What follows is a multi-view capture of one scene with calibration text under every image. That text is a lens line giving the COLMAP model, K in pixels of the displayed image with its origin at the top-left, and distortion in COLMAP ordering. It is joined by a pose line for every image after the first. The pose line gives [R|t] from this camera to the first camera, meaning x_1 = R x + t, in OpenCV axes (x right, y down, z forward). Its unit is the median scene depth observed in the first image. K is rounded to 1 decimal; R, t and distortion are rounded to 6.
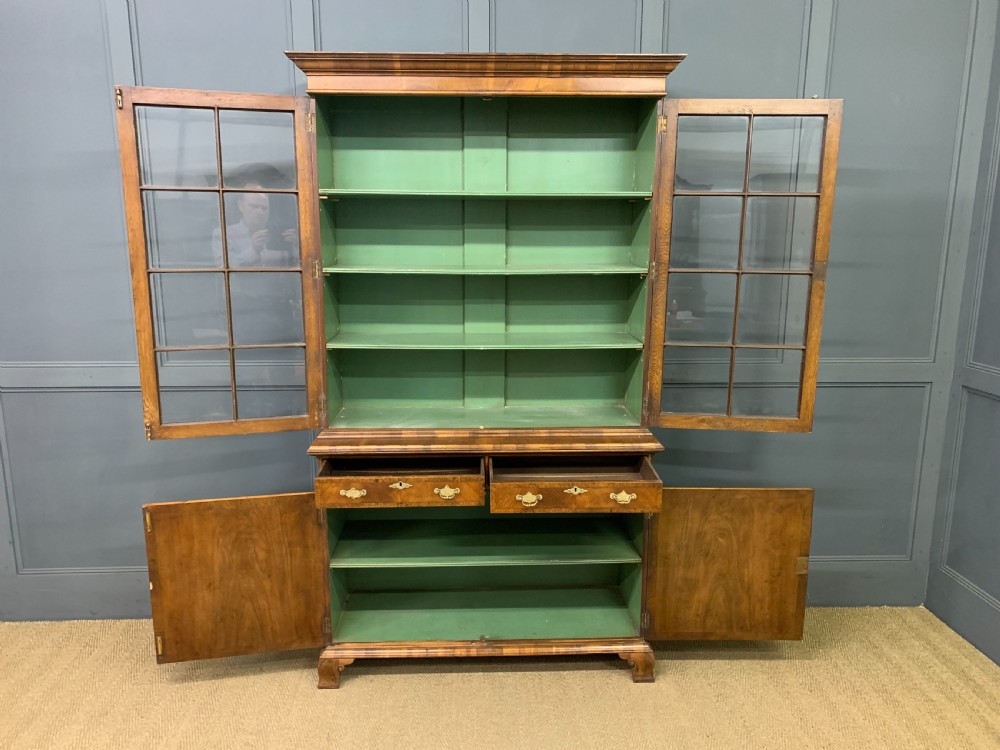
lens RADIAL K [[766.1, 0, 495.5], [0, 766.1, 376.6], [0, 0, 1]] dist [0.057662, -0.055419]
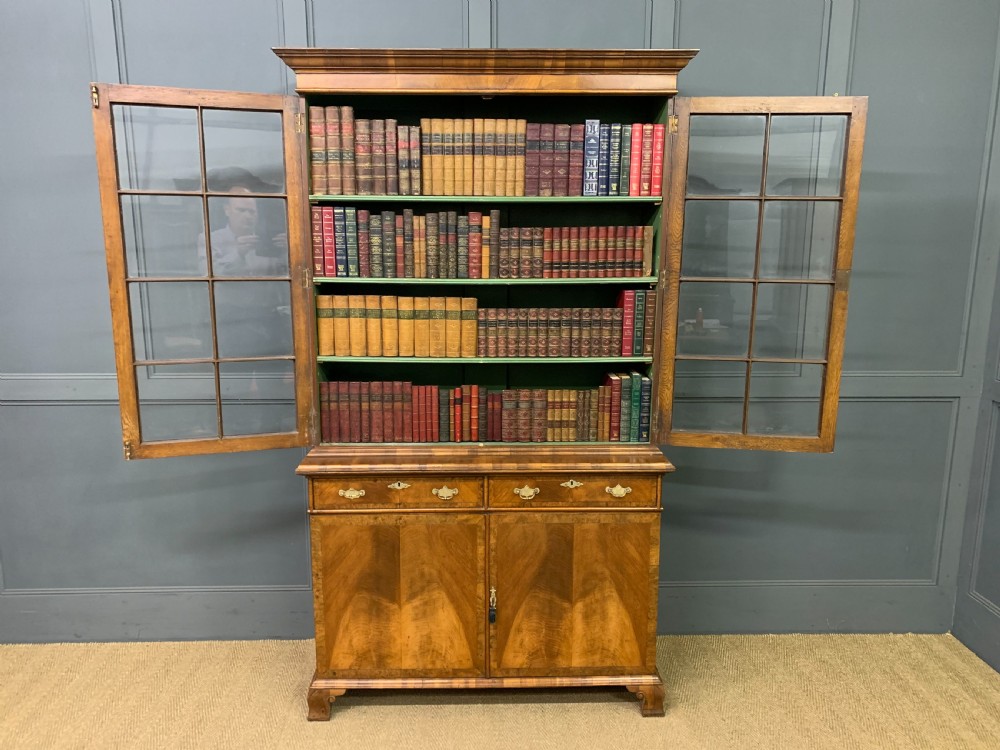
lens RADIAL K [[769.7, 0, 495.2], [0, 769.7, 378.1], [0, 0, 1]] dist [0.063356, -0.063160]
pose [[0.999901, 0.002546, -0.013838, 0.012514], [-0.002620, 0.999982, -0.005322, -0.011644], [0.013824, 0.005358, 0.999890, 0.051665]]
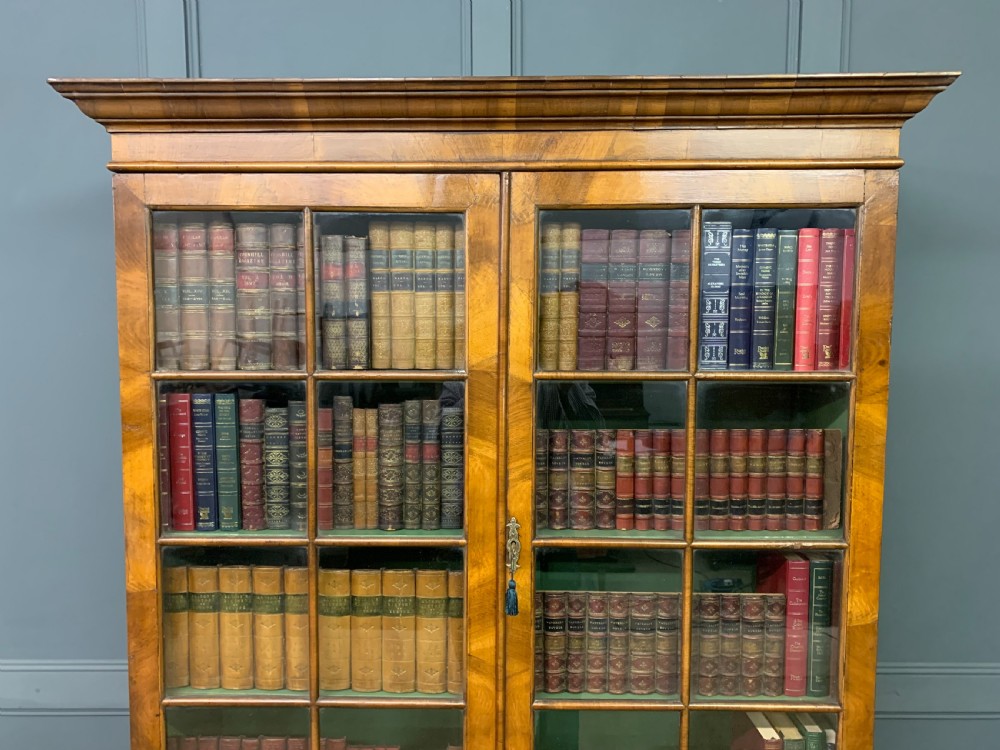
lens RADIAL K [[769.7, 0, 497.8], [0, 769.7, 377.6], [0, 0, 1]] dist [0.063356, -0.063160]
pose [[0.998720, 0.001651, -0.050552, 0.010058], [-0.008042, 0.991936, -0.126487, -0.173765], [0.049936, 0.126732, 0.990679, 0.527112]]
